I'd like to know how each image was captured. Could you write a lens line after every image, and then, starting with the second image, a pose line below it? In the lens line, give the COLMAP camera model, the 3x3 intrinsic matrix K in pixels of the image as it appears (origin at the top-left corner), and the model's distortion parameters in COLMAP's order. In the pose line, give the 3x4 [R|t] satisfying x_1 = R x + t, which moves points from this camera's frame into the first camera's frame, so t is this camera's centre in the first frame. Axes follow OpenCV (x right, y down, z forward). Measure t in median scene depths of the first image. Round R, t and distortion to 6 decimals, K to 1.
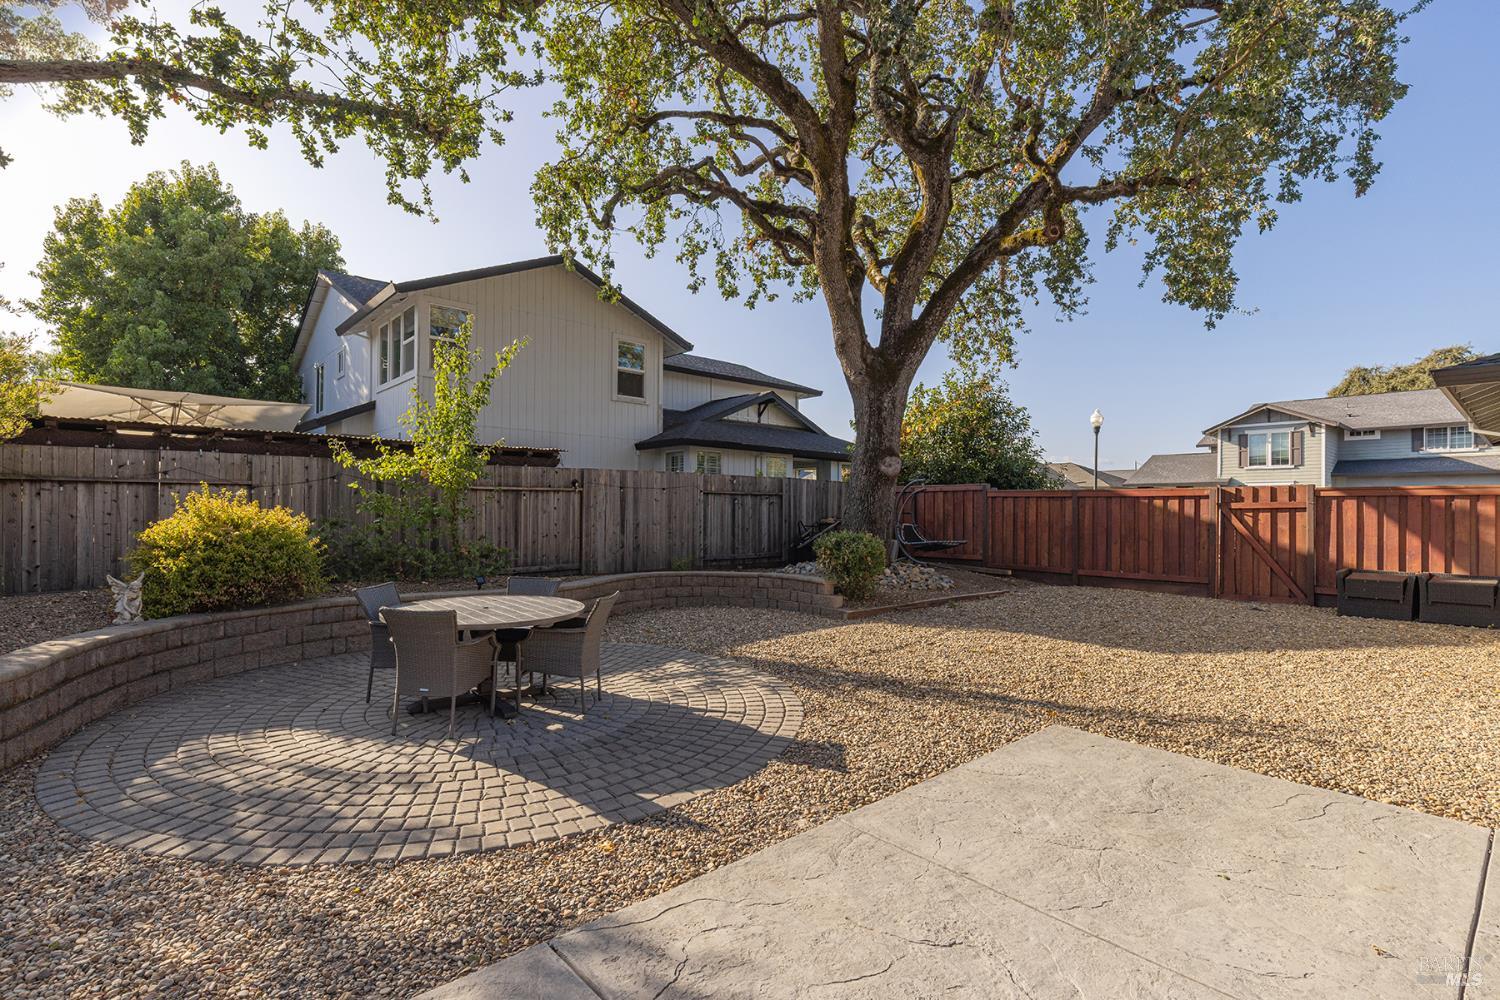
lens RADIAL K [[727.0, 0, 758.3], [0, 727.0, 507.7], [0, 0, 1]] dist [-0.004123, -0.000198]
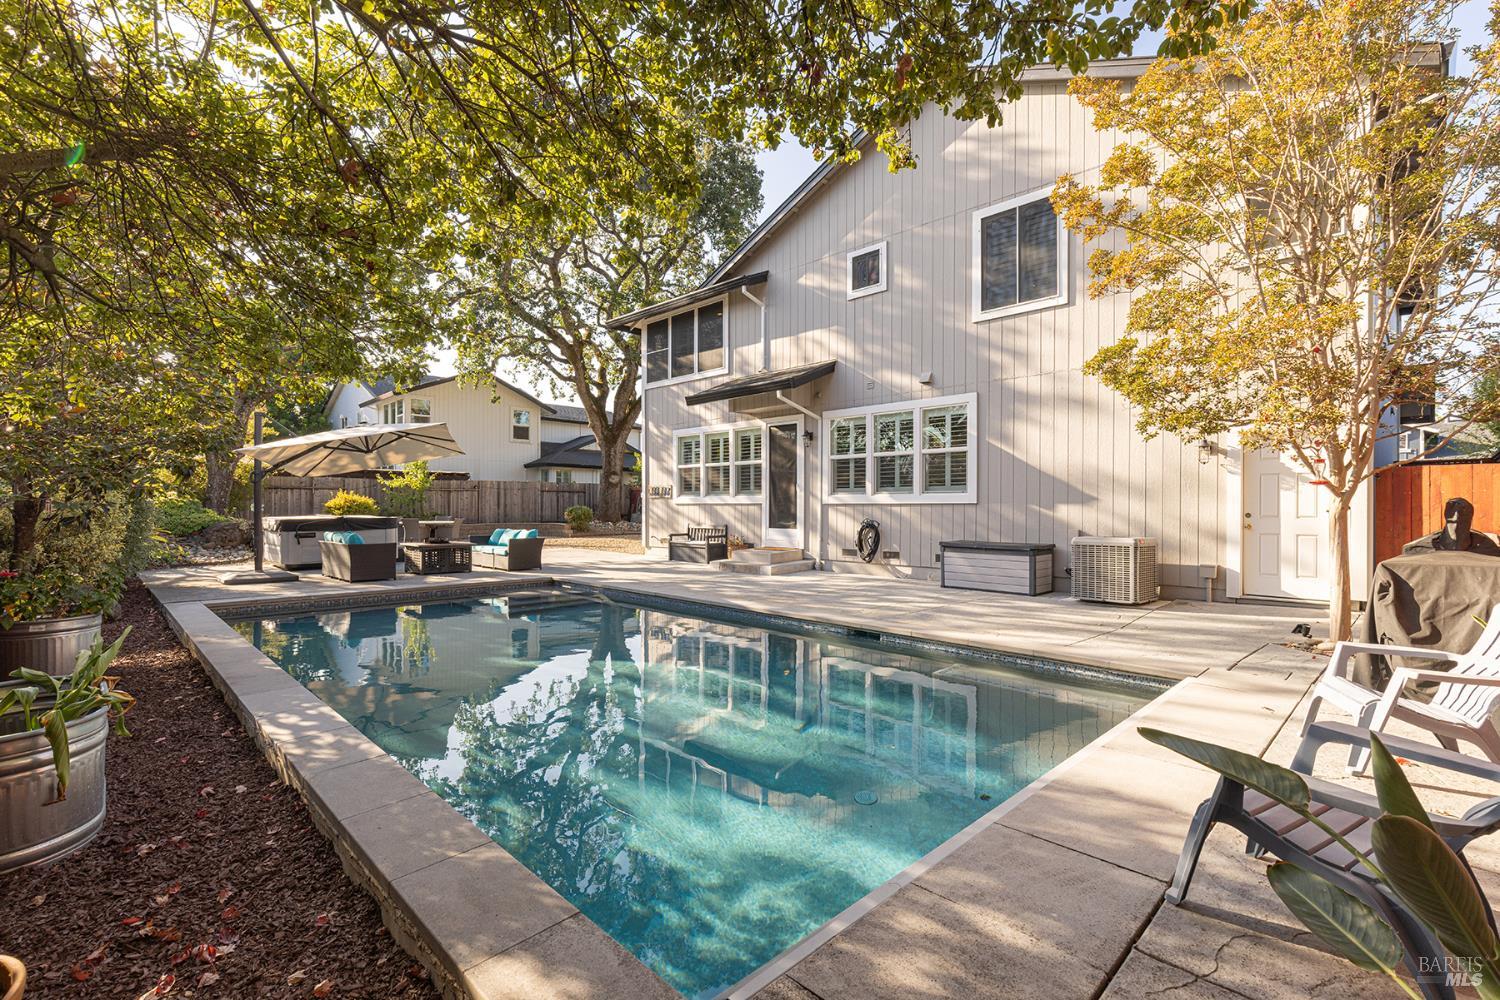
lens RADIAL K [[676.3, 0, 759.2], [0, 676.3, 505.9], [0, 0, 1]] dist [0.001908, 0.000004]
pose [[0.998707, -0.004888, 0.050603, 0.525249], [0.004669, 0.999979, 0.004437, 0.020288], [-0.050623, -0.004195, 0.998709, -1.164539]]
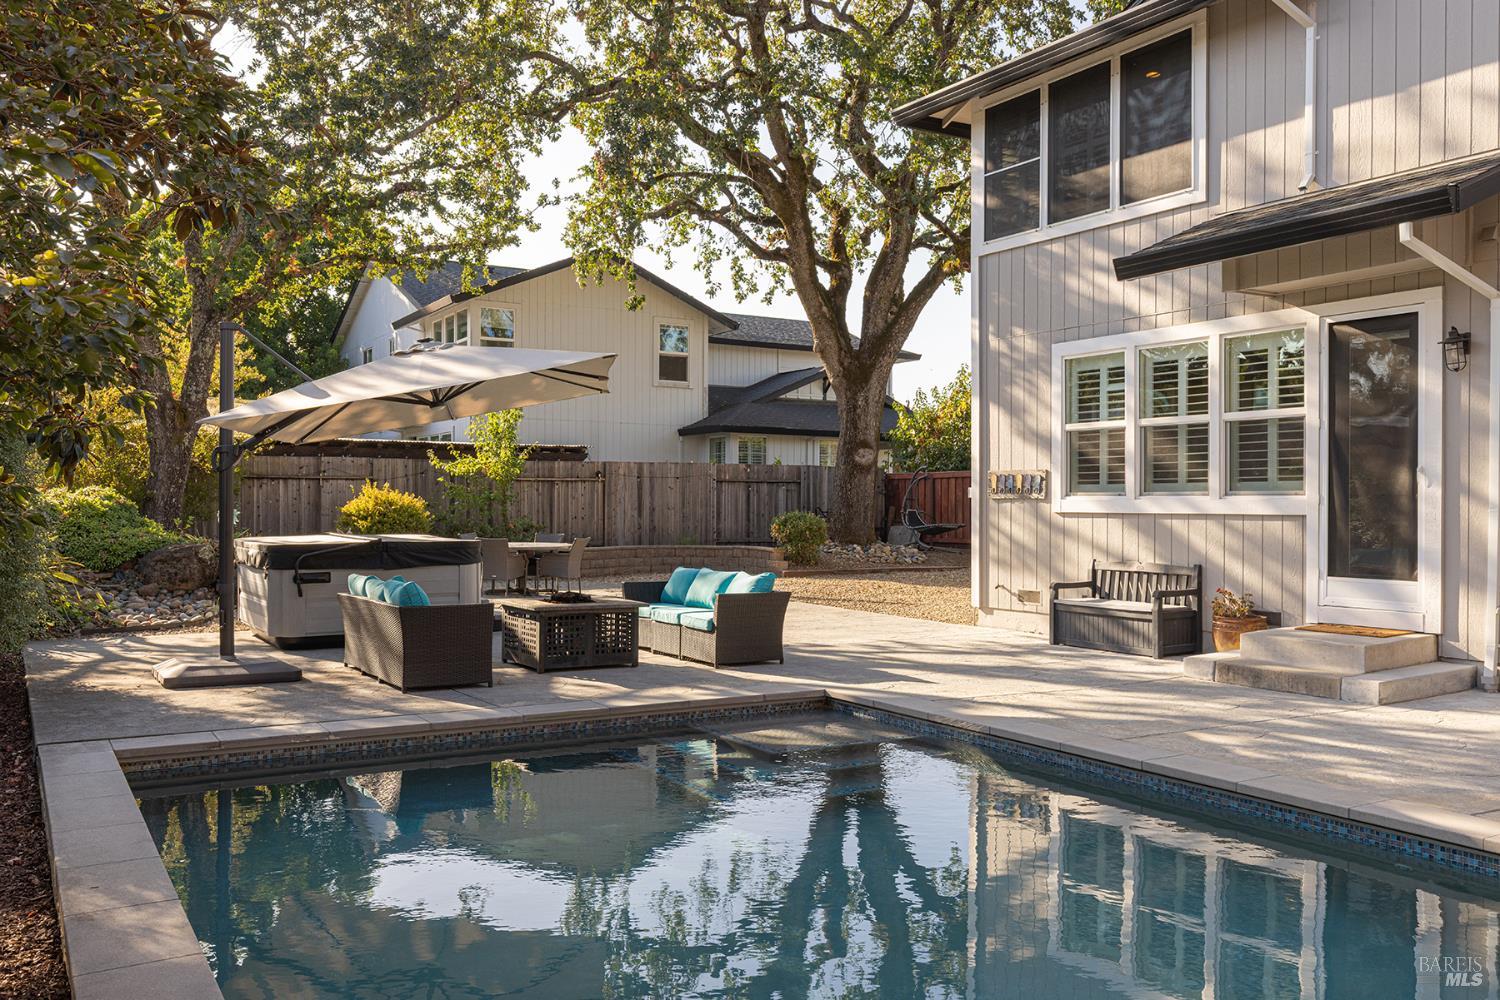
lens RADIAL K [[1265.8, 0, 746.3], [0, 1265.8, 501.8], [0, 0, 1]] dist [0.012571, -0.009873]
pose [[0.979507, -0.003517, -0.201379, 0.390116], [0.003776, 0.999992, 0.000904, 0.010373], [0.201375, -0.001646, 0.979513, -0.953567]]
